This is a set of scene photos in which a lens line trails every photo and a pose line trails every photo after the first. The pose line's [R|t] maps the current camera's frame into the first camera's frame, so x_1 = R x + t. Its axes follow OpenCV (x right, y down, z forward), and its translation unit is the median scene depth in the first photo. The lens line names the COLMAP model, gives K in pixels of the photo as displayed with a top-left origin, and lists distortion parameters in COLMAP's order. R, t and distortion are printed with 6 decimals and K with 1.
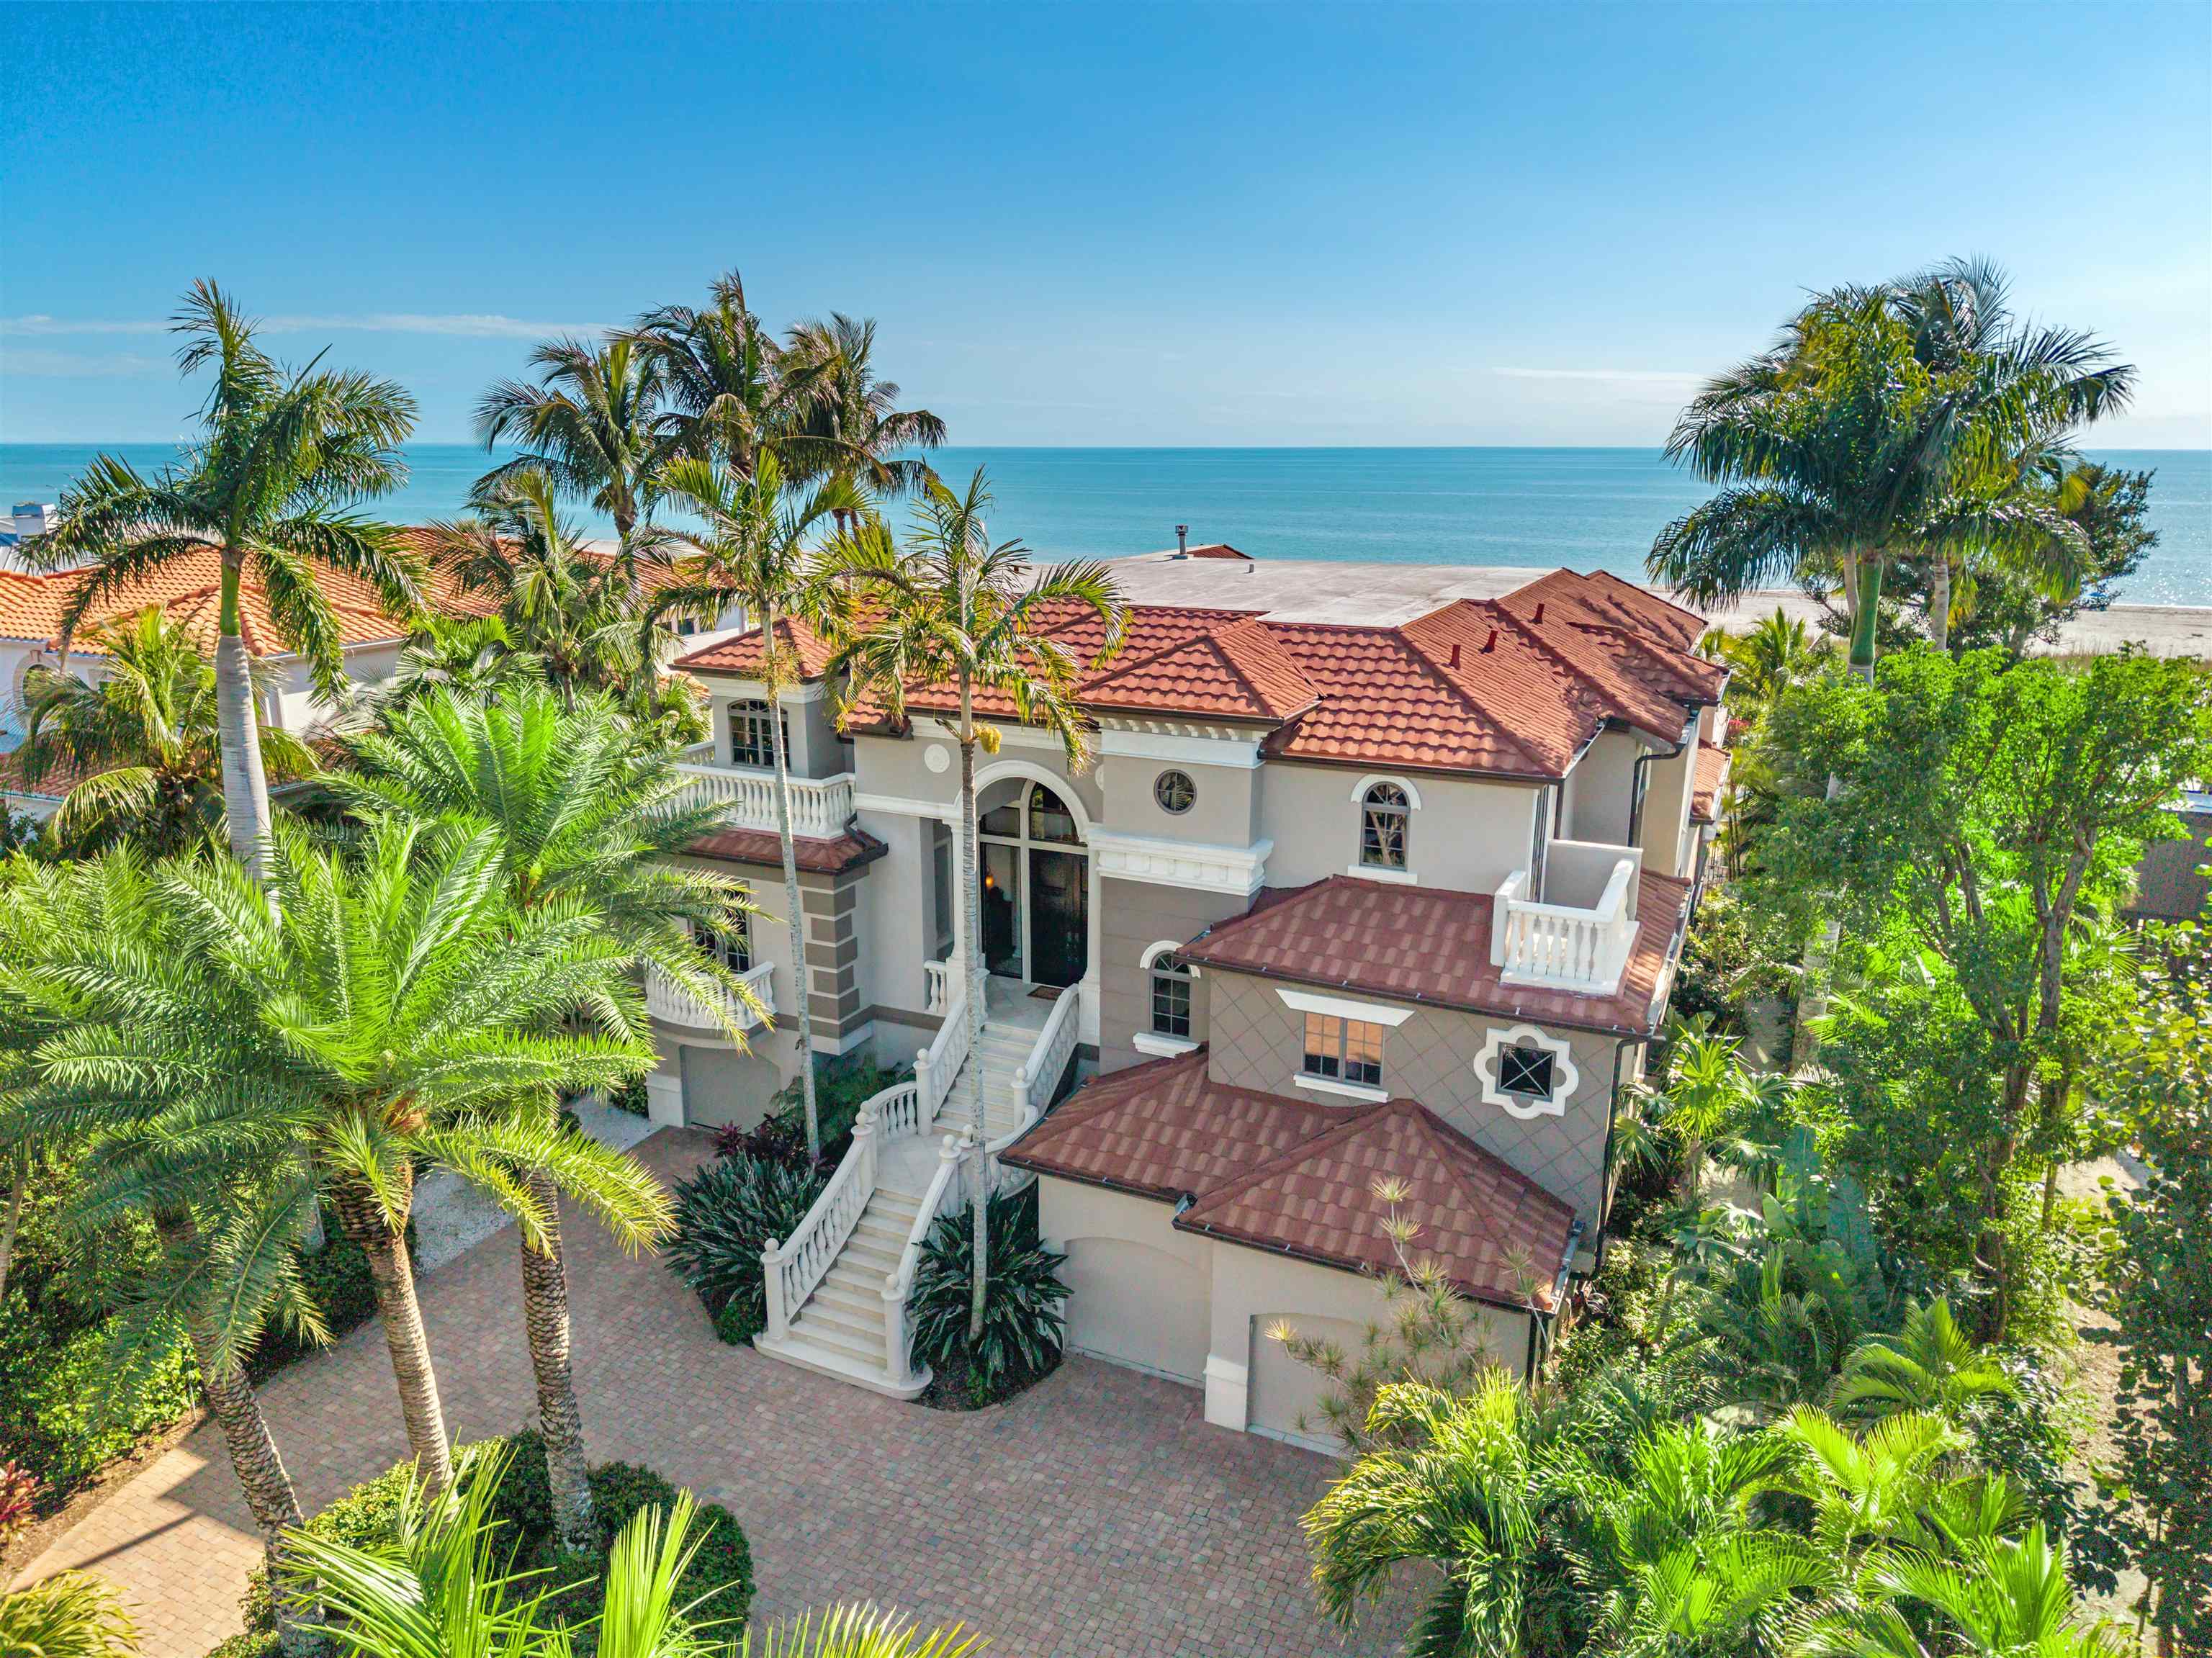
lens RADIAL K [[1517.3, 0, 1106.0], [0, 1517.3, 829.0], [0, 0, 1]] dist [0.003514, -0.001123]
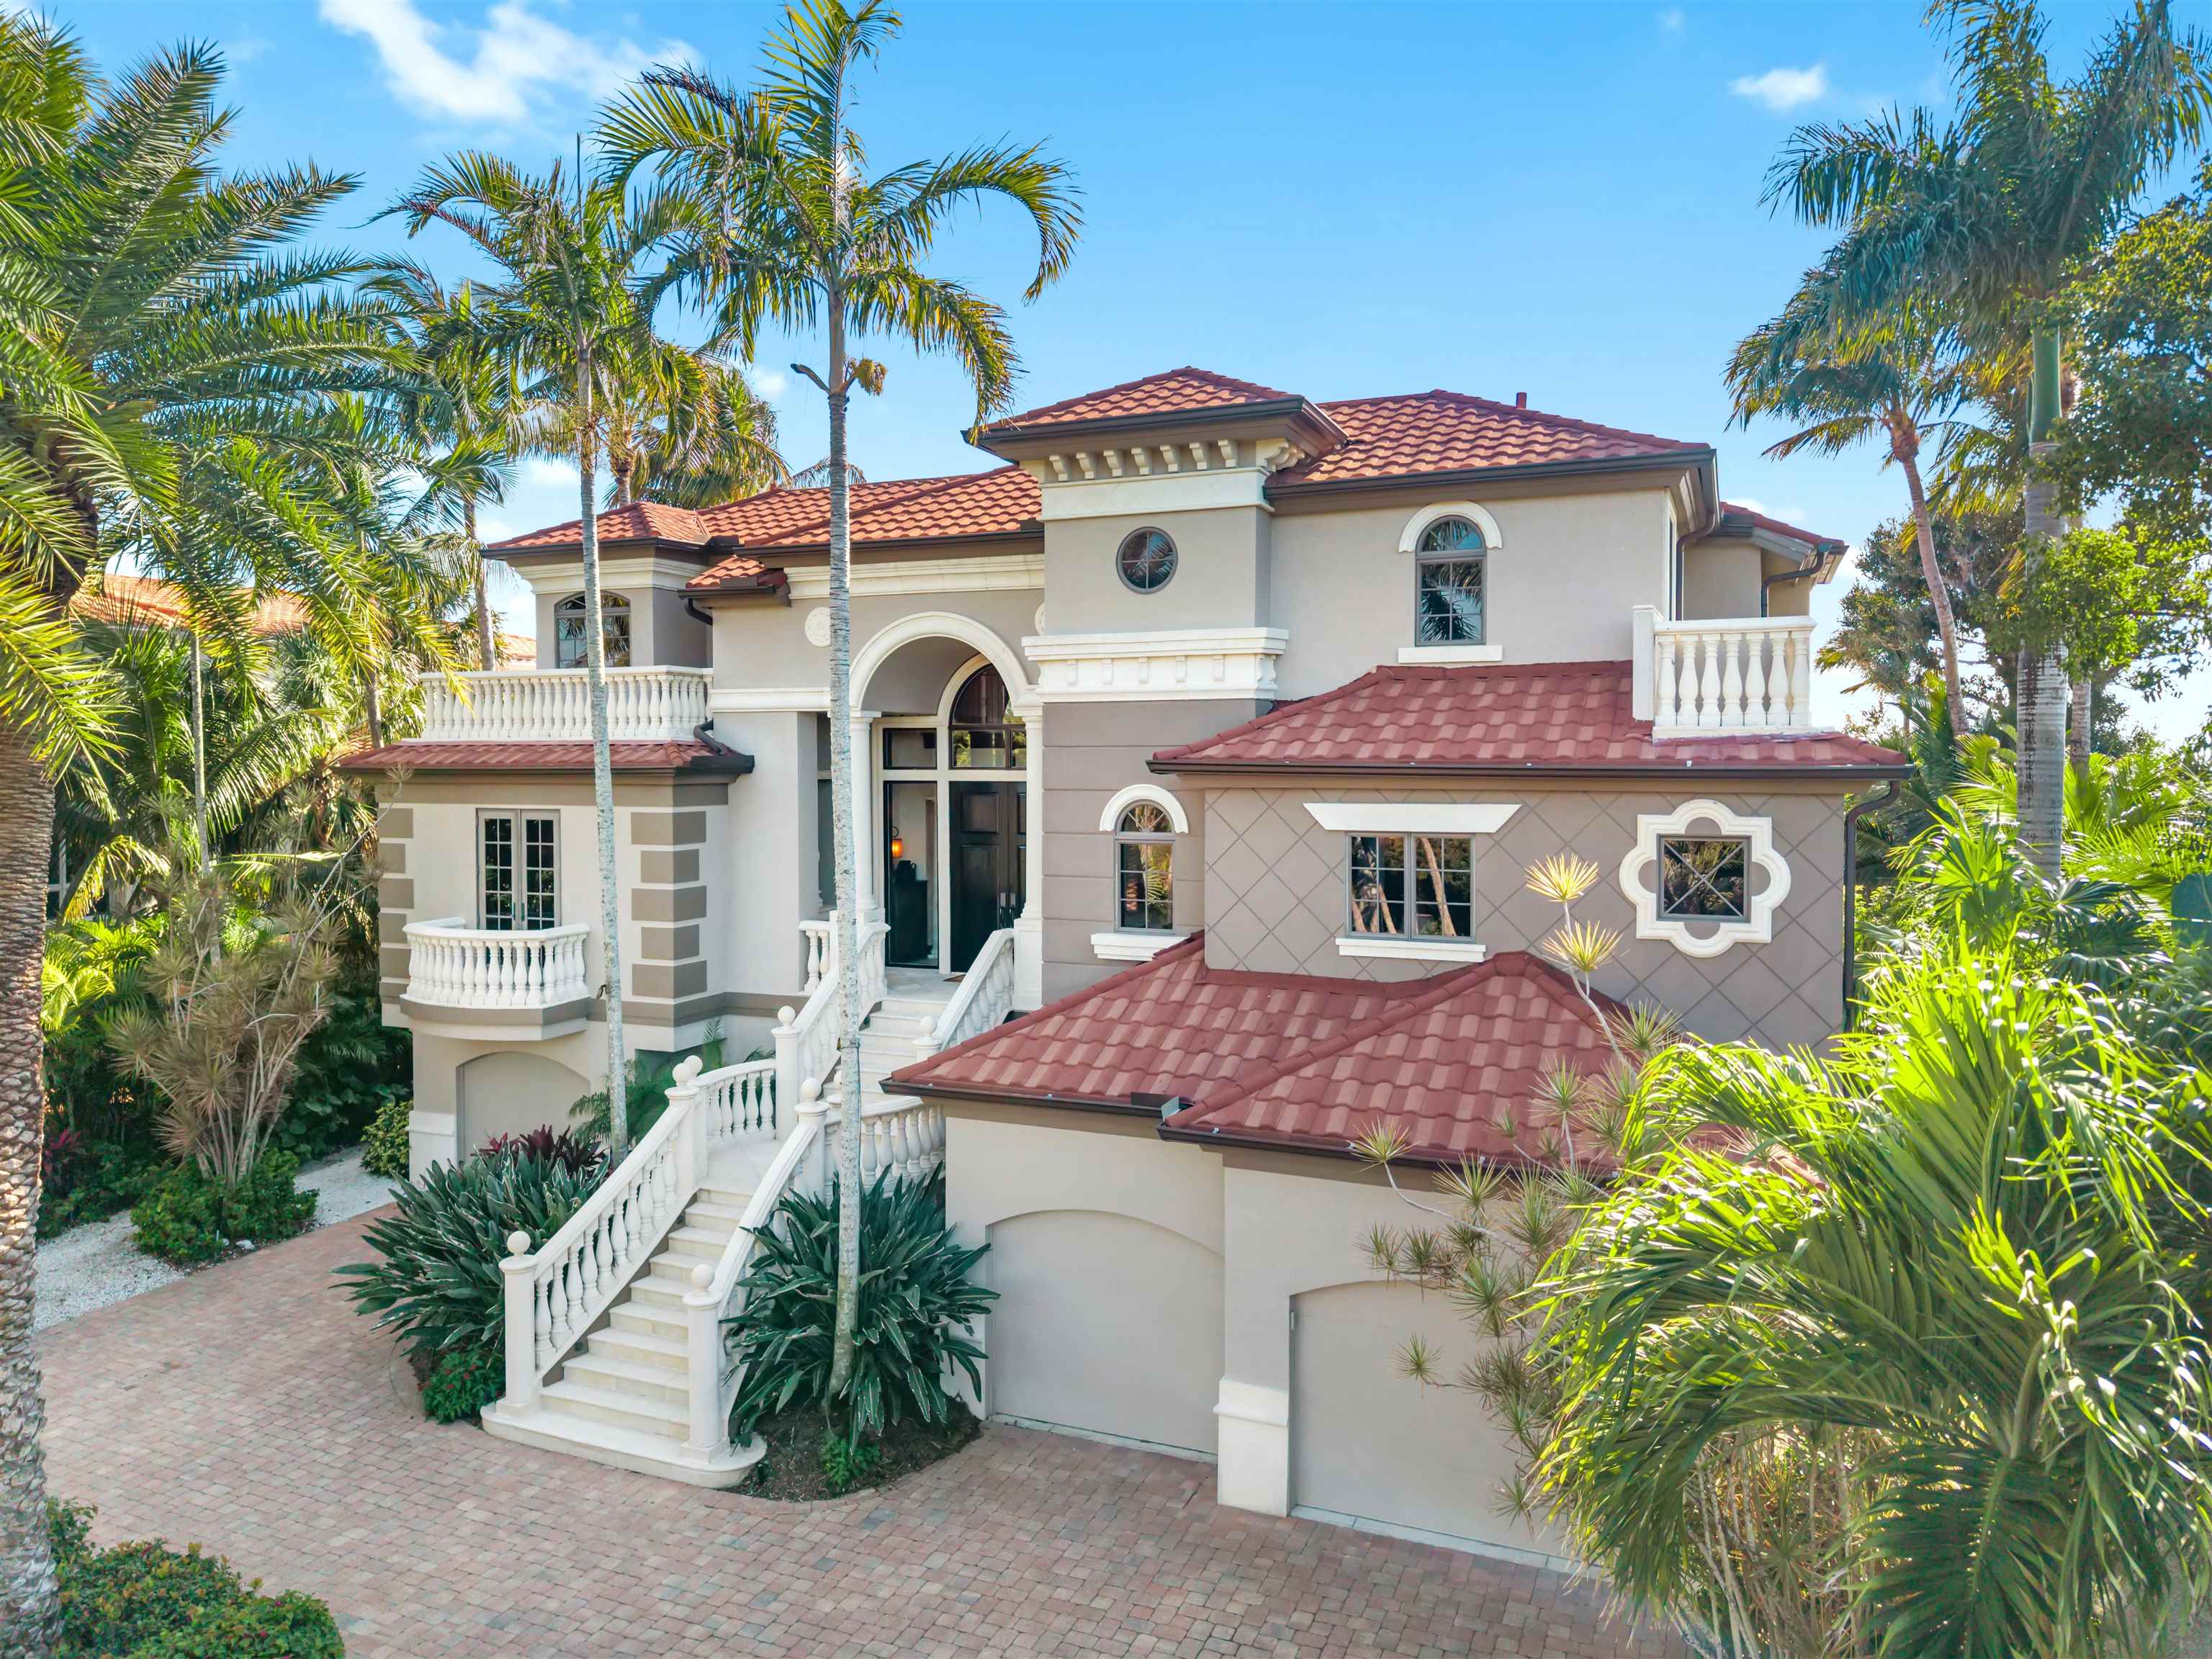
lens RADIAL K [[1536.8, 0, 1110.2], [0, 1536.8, 788.4], [0, 0, 1]] dist [-0.003638, 0.001717]
pose [[0.999414, -0.007608, 0.033370, 0.004670], [0.015180, 0.972369, -0.232956, 0.244439], [-0.030676, 0.233326, 0.971915, 0.334032]]
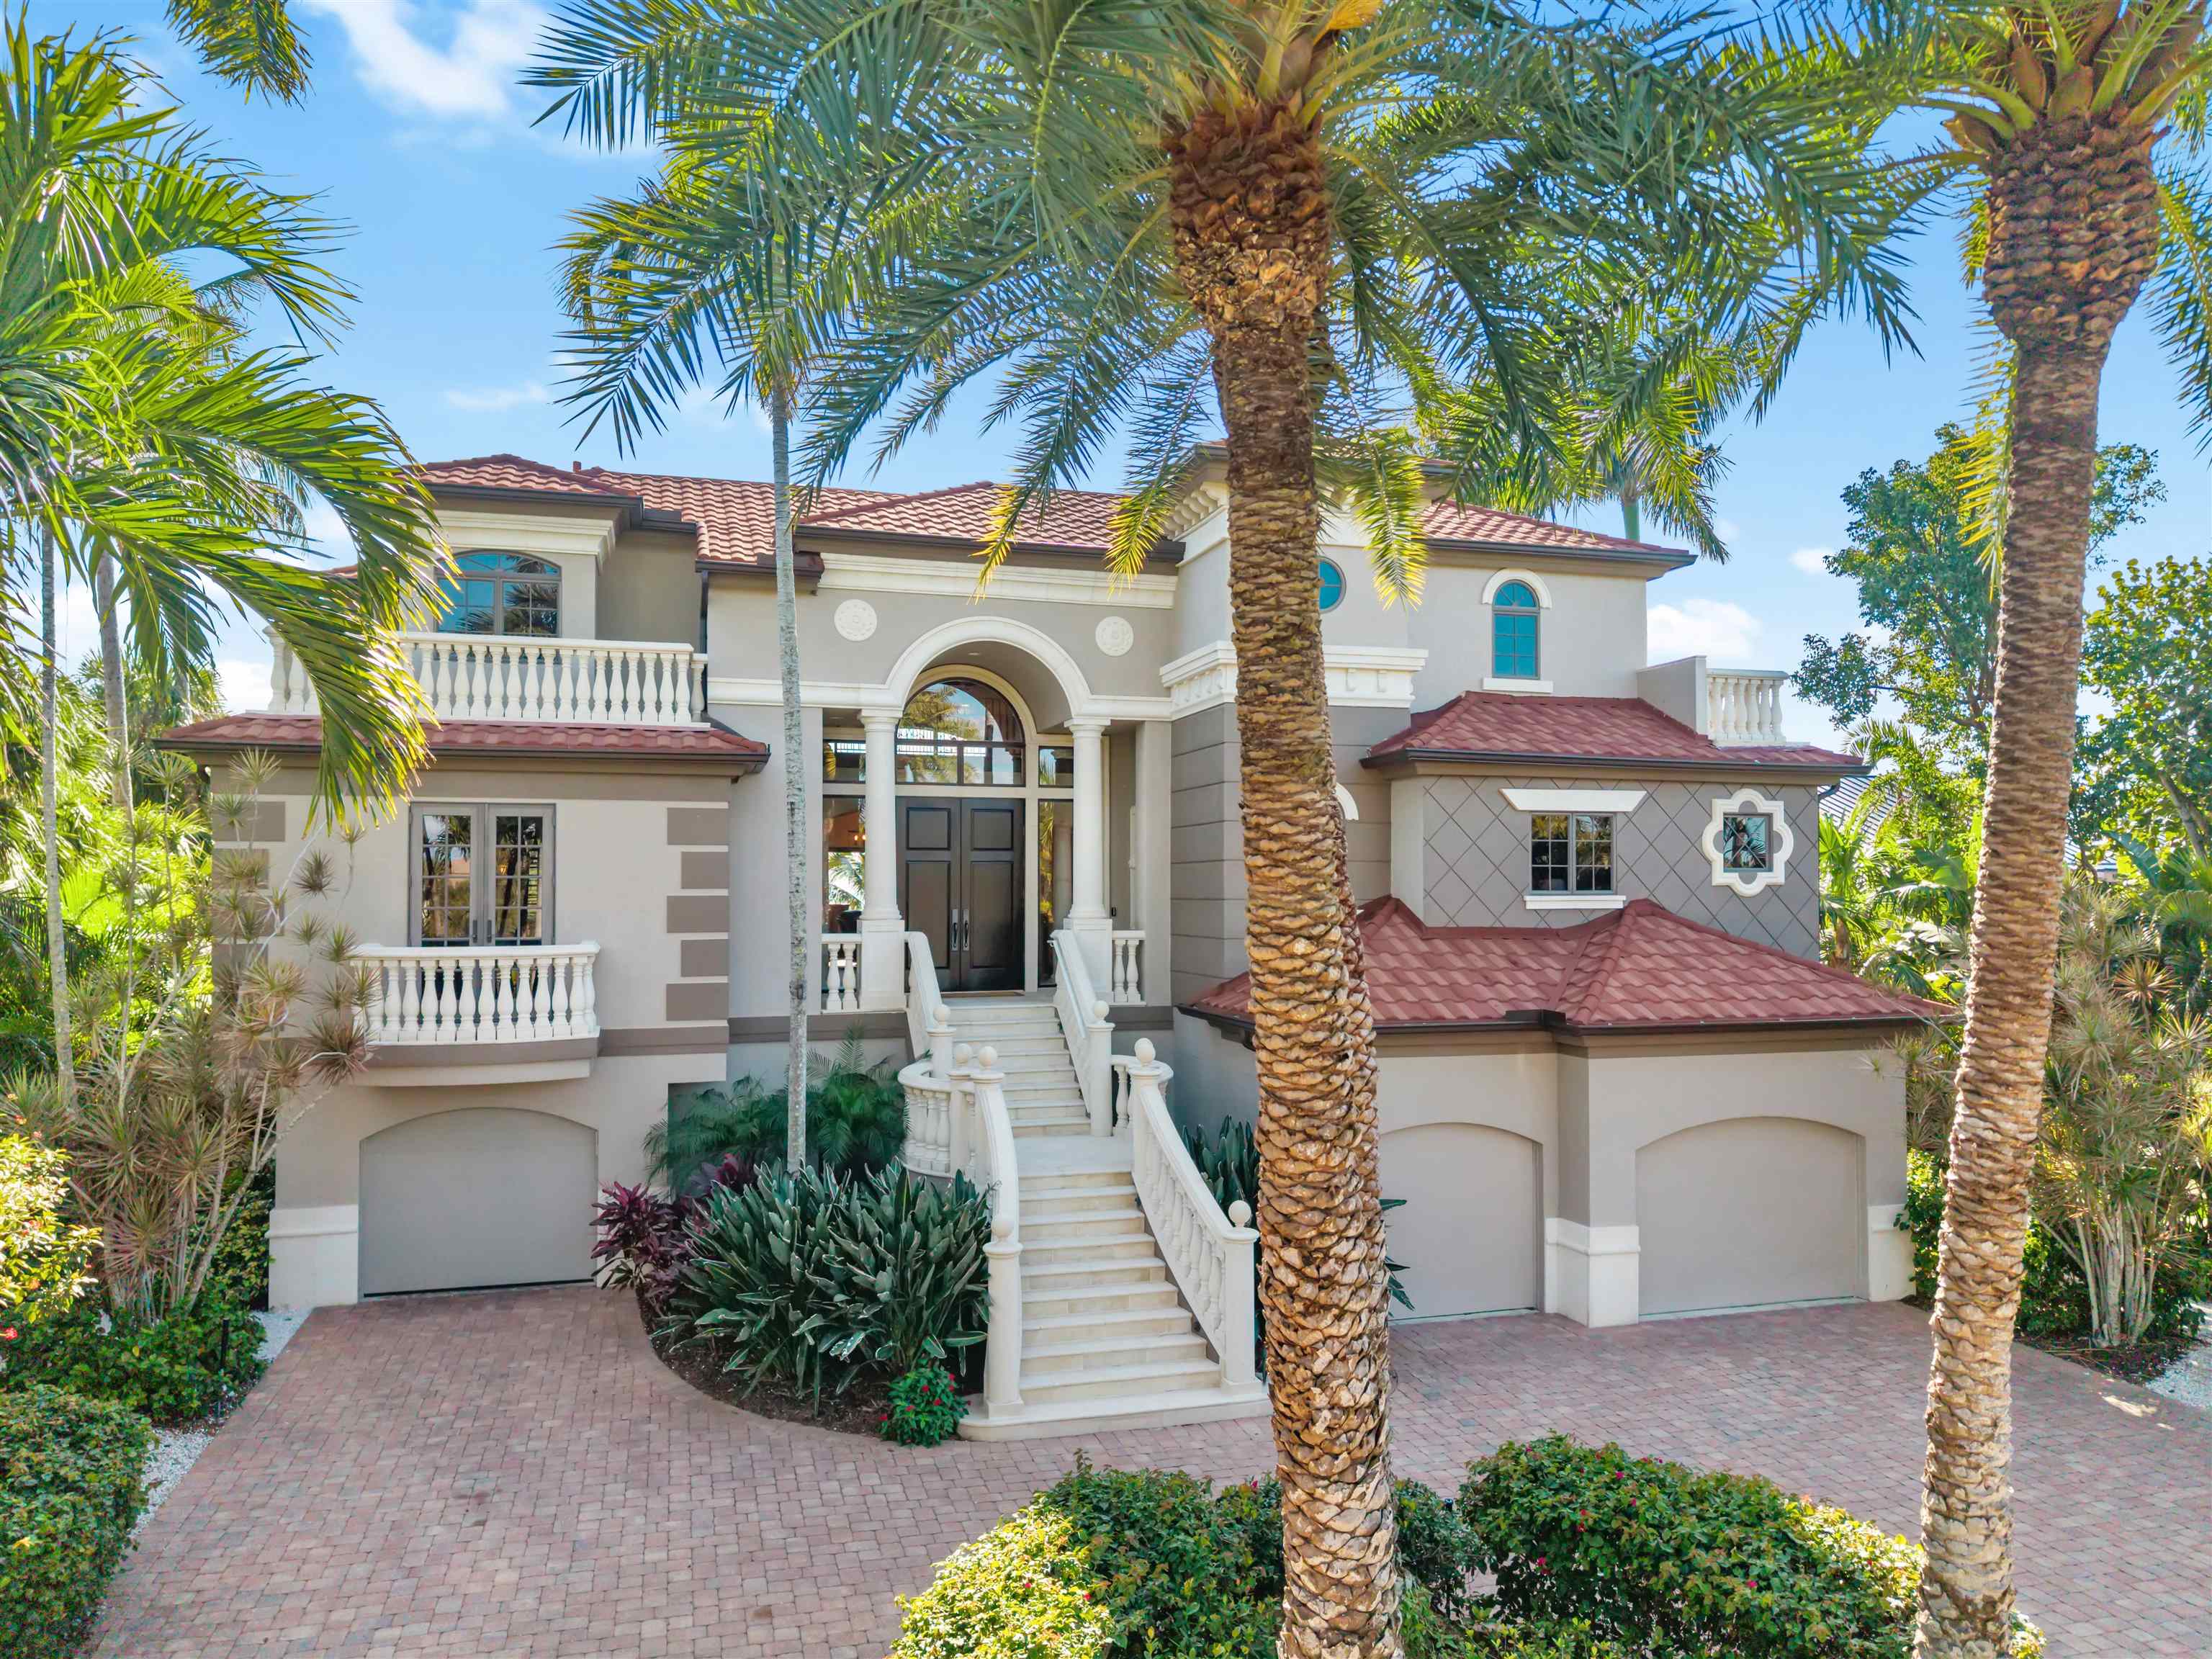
lens RADIAL K [[1533.7, 0, 1181.3], [0, 1533.7, 829.3], [0, 0, 1]] dist [-0.009901, -0.002722]
pose [[0.736963, 0.018202, 0.675688, -0.564484], [0.176371, 0.959829, -0.218222, 0.269133], [-0.652518, 0.279993, 0.704148, 0.504657]]
